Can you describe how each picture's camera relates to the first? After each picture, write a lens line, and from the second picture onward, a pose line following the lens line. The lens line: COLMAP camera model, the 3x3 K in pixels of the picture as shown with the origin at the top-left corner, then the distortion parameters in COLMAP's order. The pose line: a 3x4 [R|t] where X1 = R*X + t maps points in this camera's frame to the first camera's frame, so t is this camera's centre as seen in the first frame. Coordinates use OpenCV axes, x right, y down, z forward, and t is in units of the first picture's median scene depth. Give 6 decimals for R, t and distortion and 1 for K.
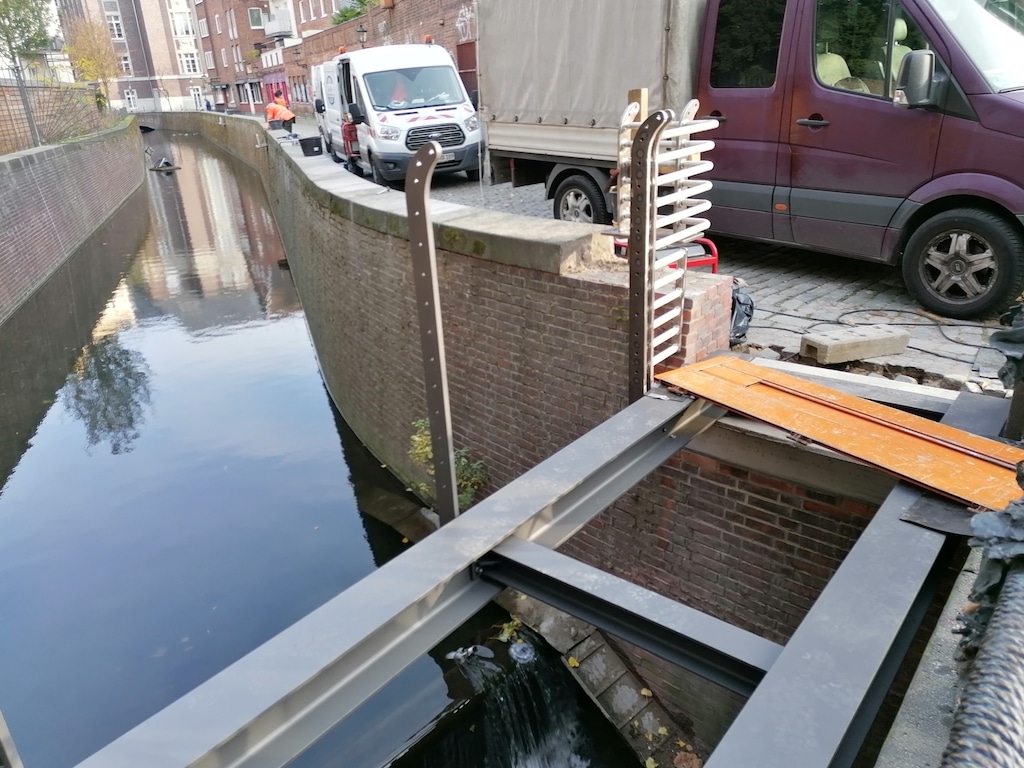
lens RADIAL K [[782.8, 0, 509.4], [0, 782.8, 394.5], [0, 0, 1]] dist [0.079705, -0.098561]
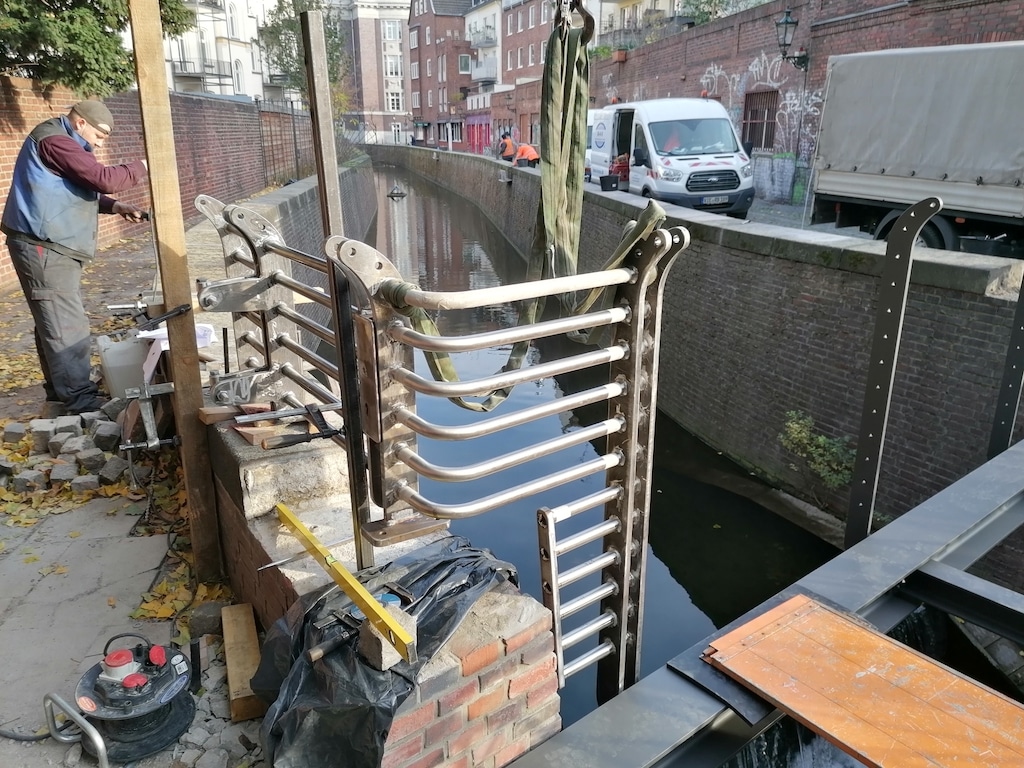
lens RADIAL K [[782.8, 0, 510.4], [0, 782.8, 390.9], [0, 0, 1]] dist [0.079705, -0.098561]
pose [[0.977752, 0.117224, -0.173955, -0.137523], [-0.126949, 0.990850, -0.045837, 0.046745], [0.166990, 0.066901, 0.983686, -0.104256]]
